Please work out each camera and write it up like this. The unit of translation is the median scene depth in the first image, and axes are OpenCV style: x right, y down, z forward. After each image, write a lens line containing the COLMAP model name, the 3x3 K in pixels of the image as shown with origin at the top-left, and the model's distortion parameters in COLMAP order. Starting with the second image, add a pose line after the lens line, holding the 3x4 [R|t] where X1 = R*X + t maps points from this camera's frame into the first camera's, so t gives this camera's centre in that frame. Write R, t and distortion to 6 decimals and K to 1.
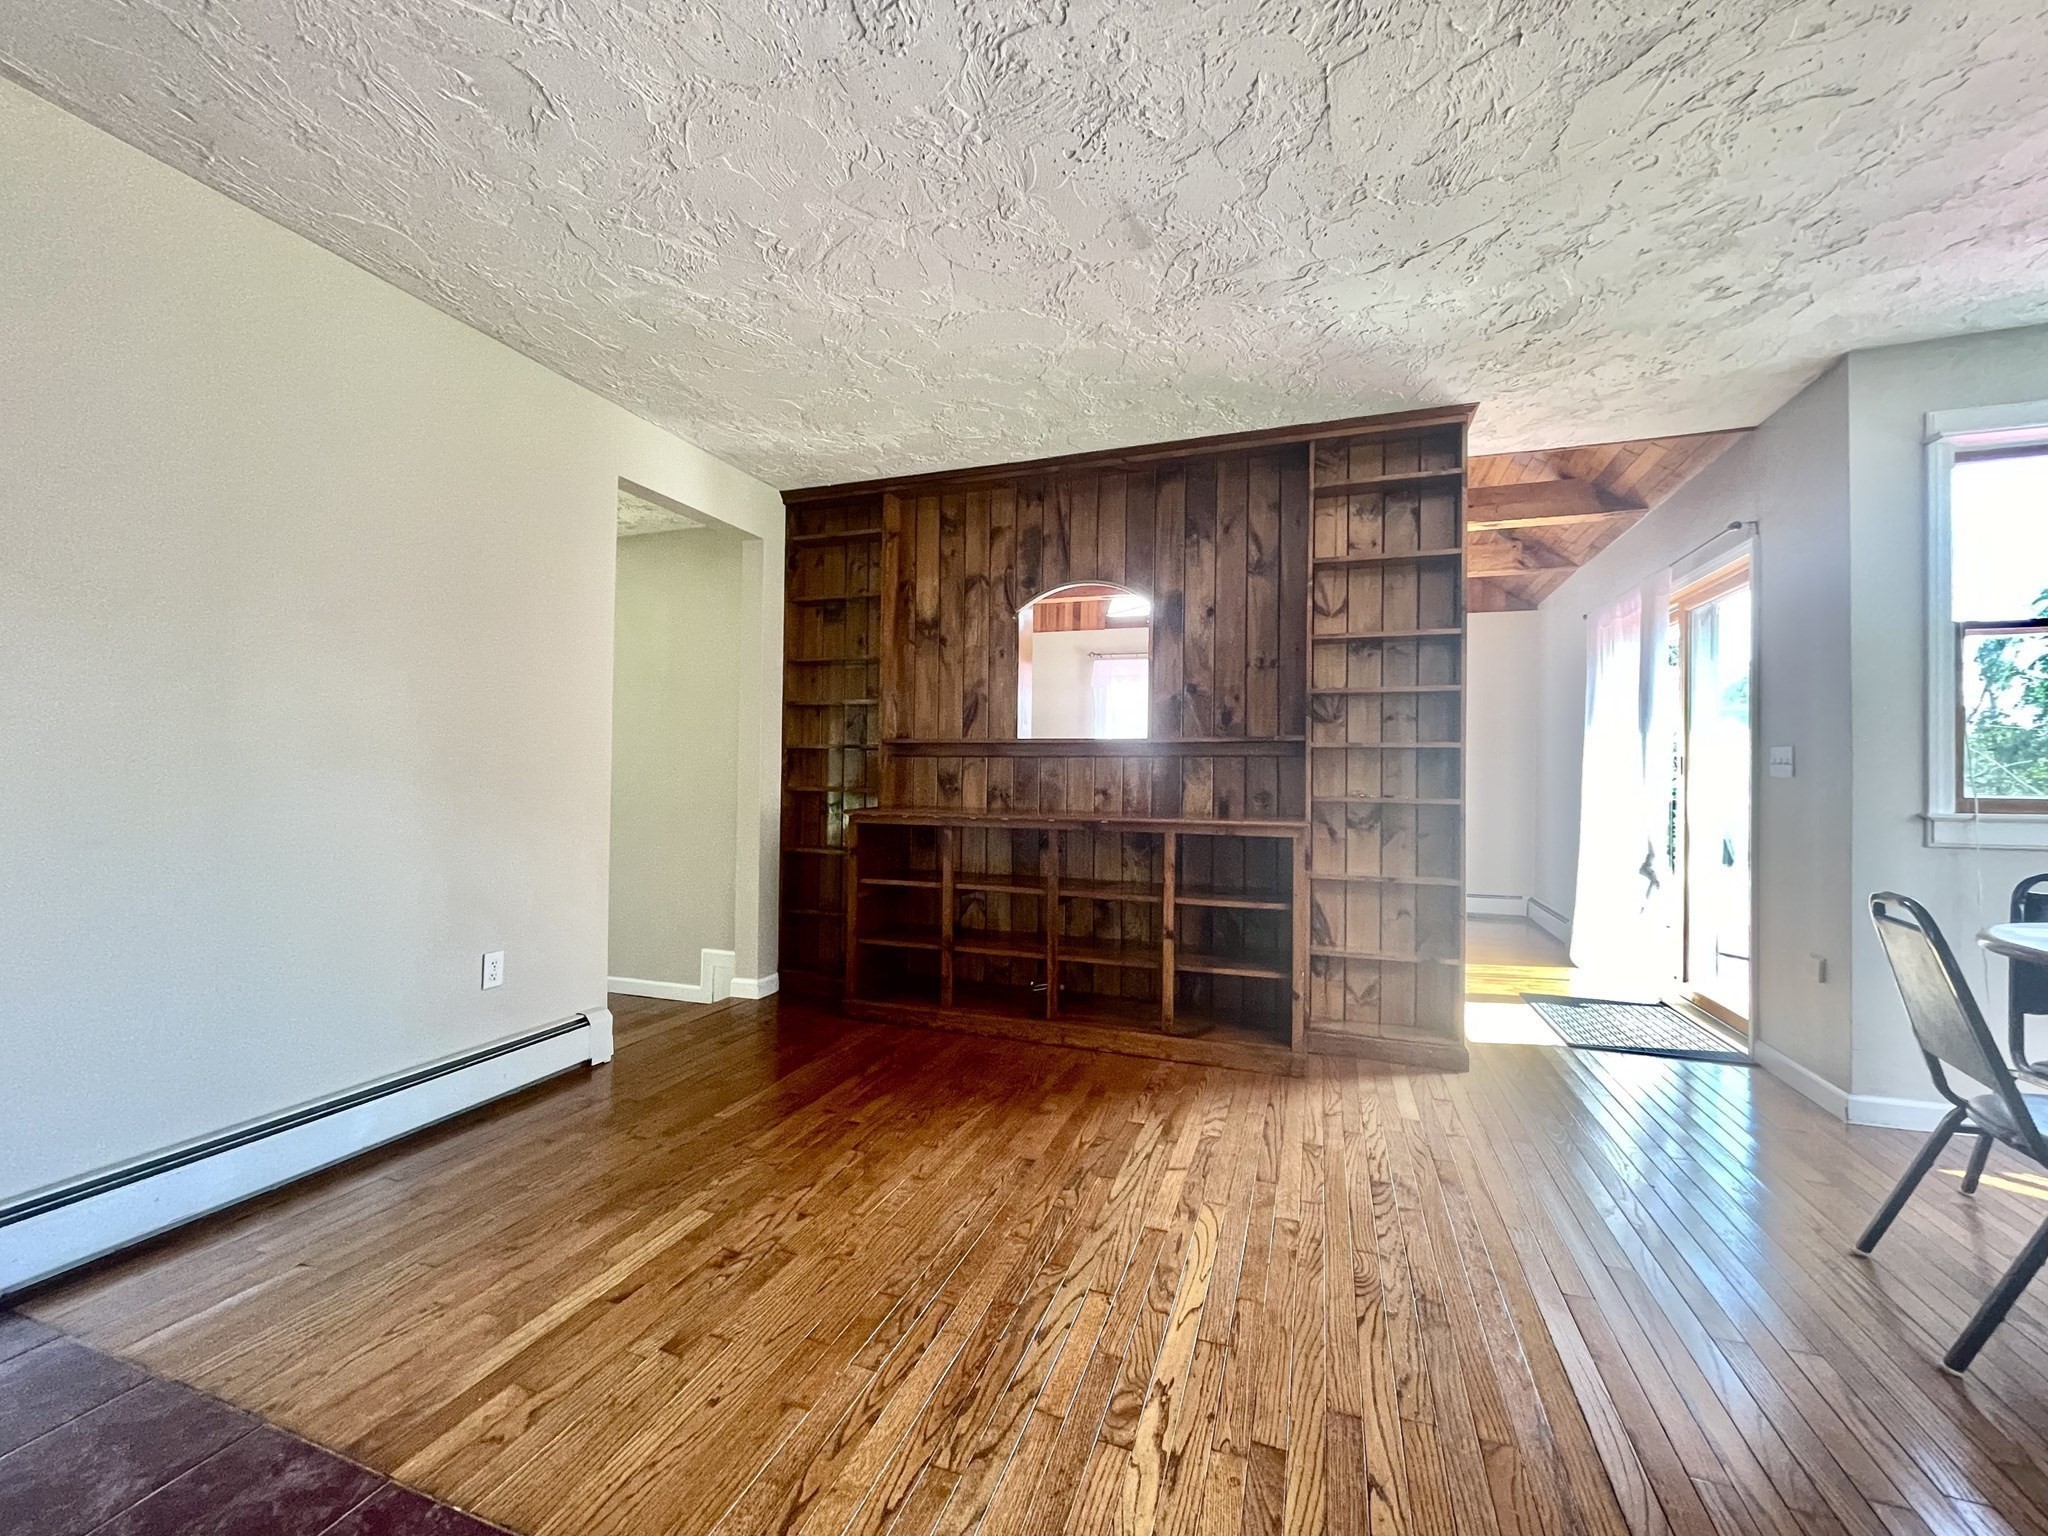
lens RADIAL K [[826.9, 0, 1024.0], [0, 826.9, 768.0], [0, 0, 1]] dist [0.002550, 0.000382]
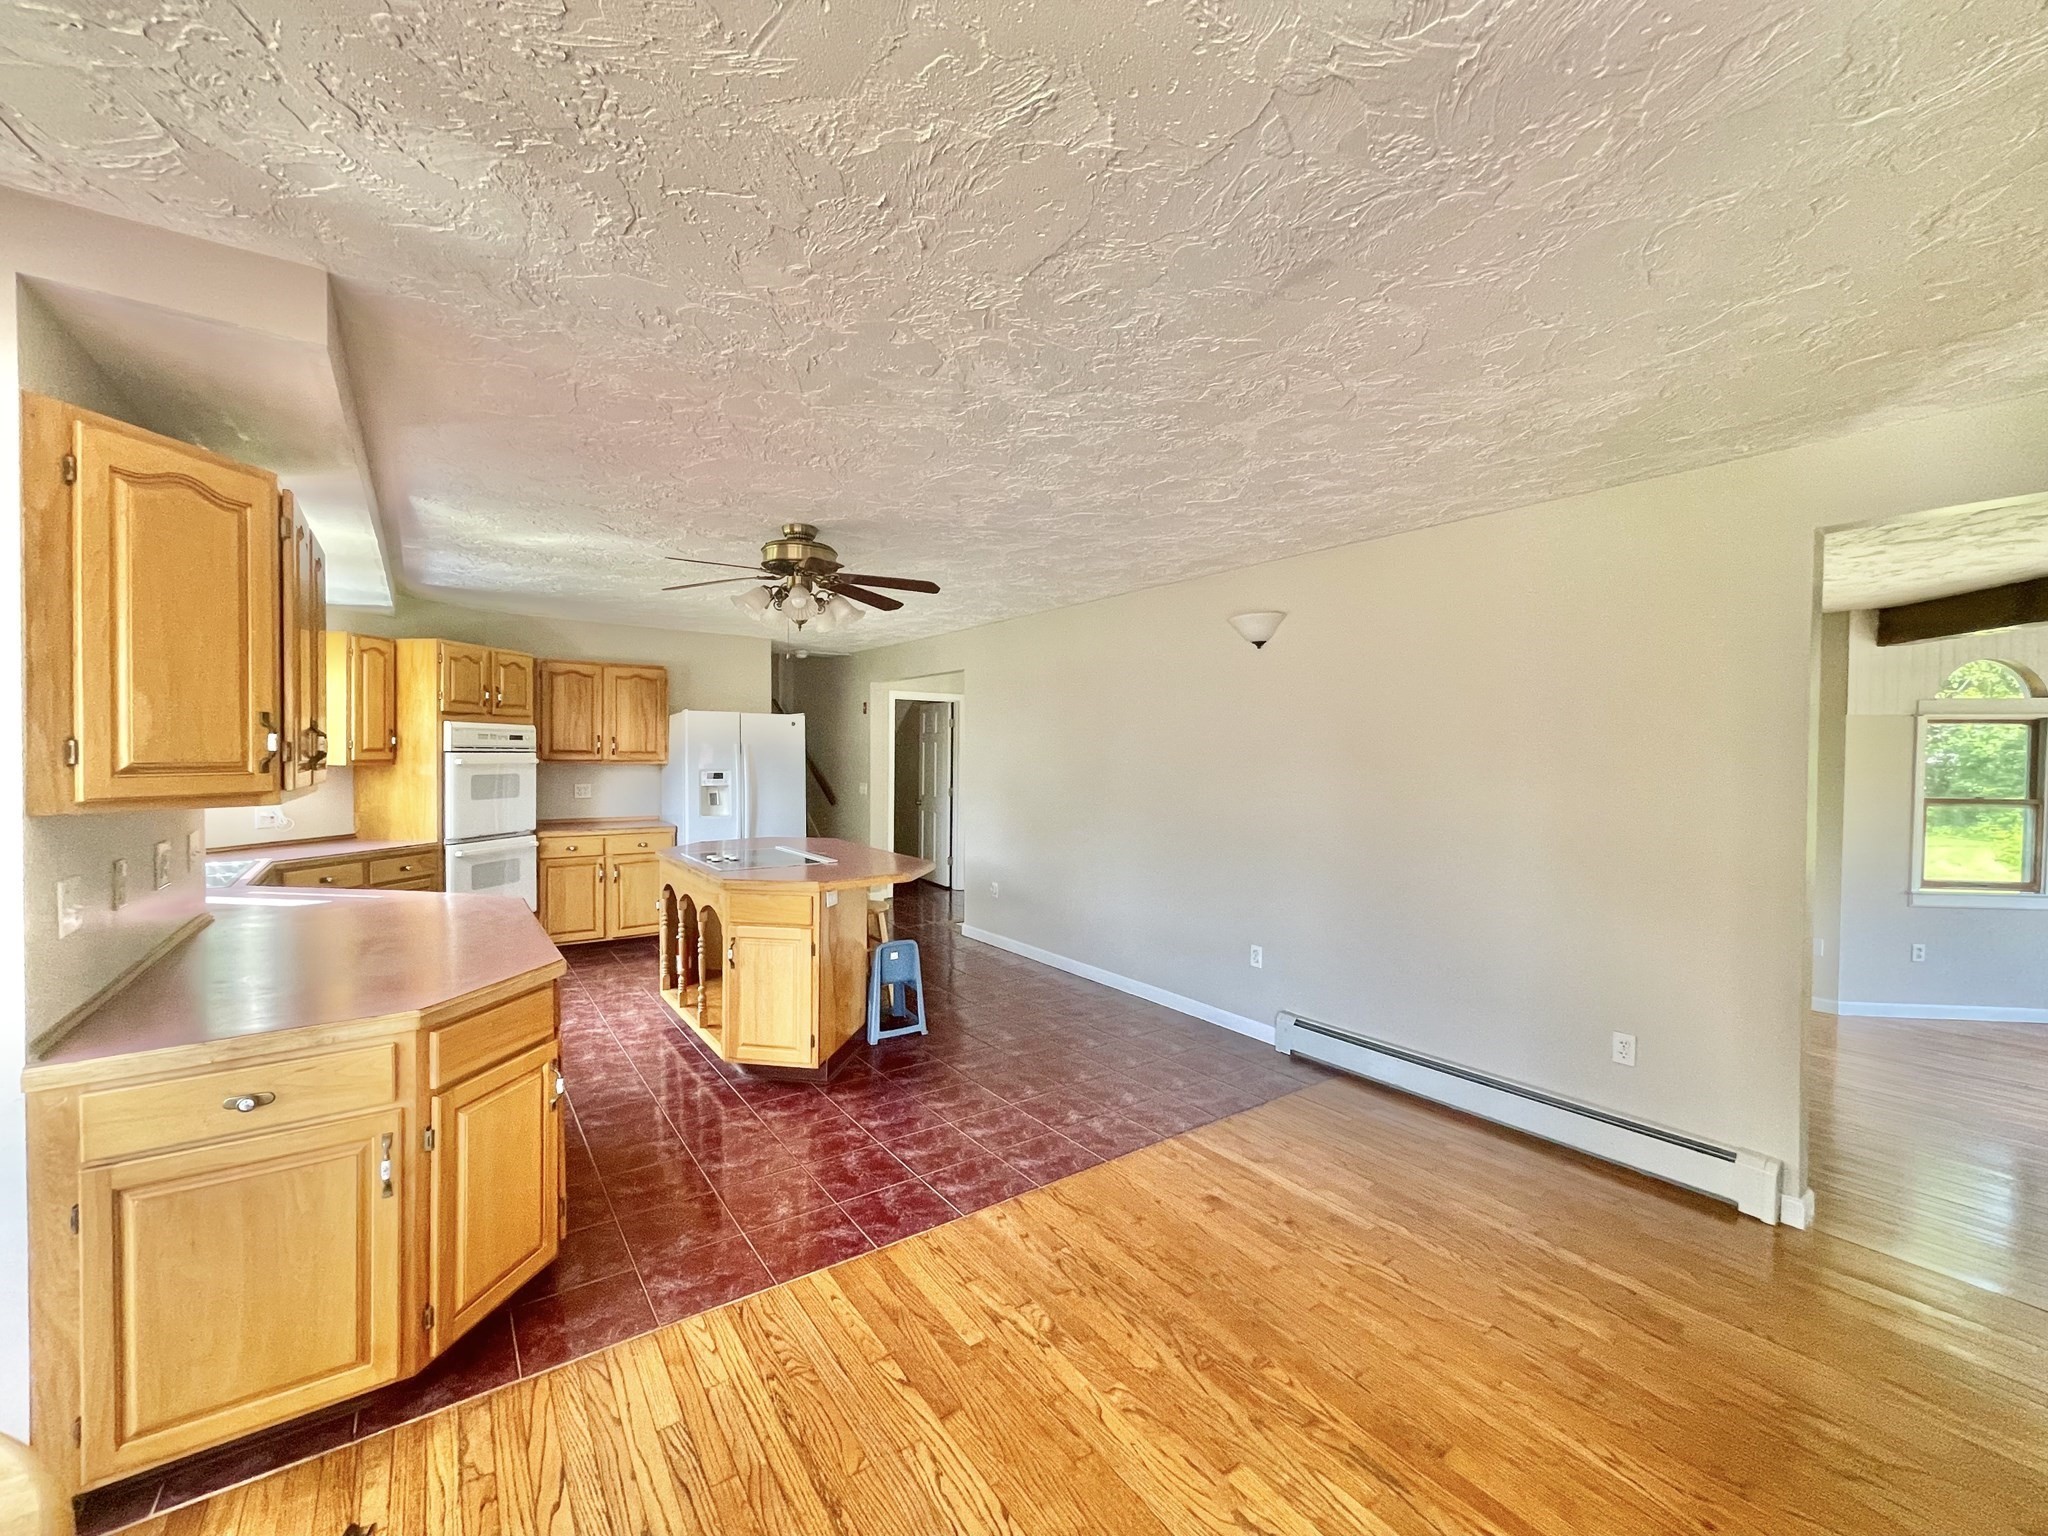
lens RADIAL K [[826.9, 0, 1024.0], [0, 826.9, 768.0], [0, 0, 1]] dist [0.002550, 0.000382]
pose [[-0.559885, 0.001859, -0.828568, 1.206533], [-0.007482, 0.999945, 0.007299, -0.226297], [0.828537, 0.010286, -0.559840, 1.554330]]
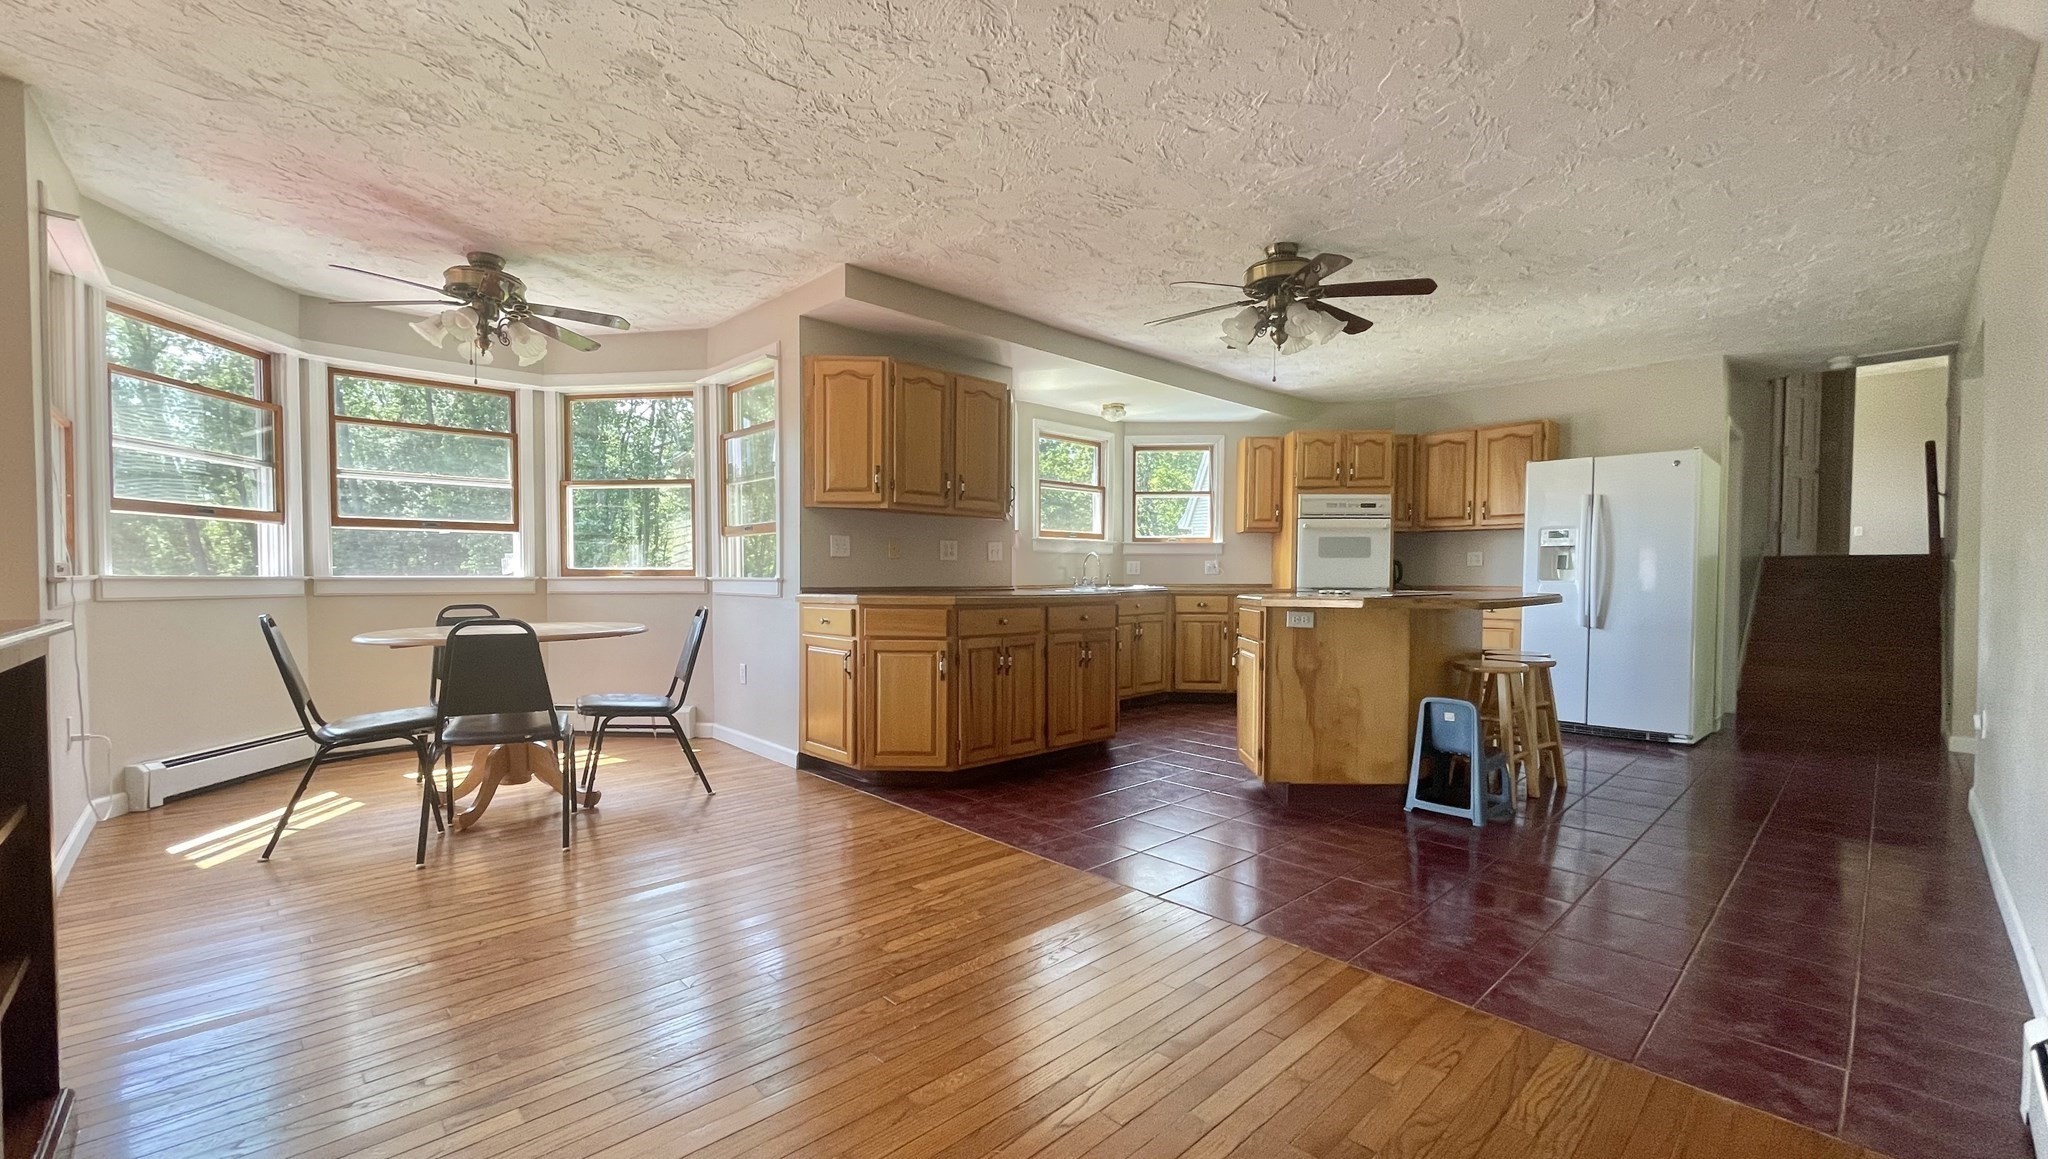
lens RADIAL K [[825.8, 0, 1018.1], [0, 825.8, 597.8], [0, 0, 1]] dist [-0.000118, -0.000031]
pose [[-0.894211, -0.024924, 0.446951, -0.681288], [-0.016298, 0.999599, 0.023135, 0.056092], [-0.447349, 0.013403, -0.894259, 2.137421]]
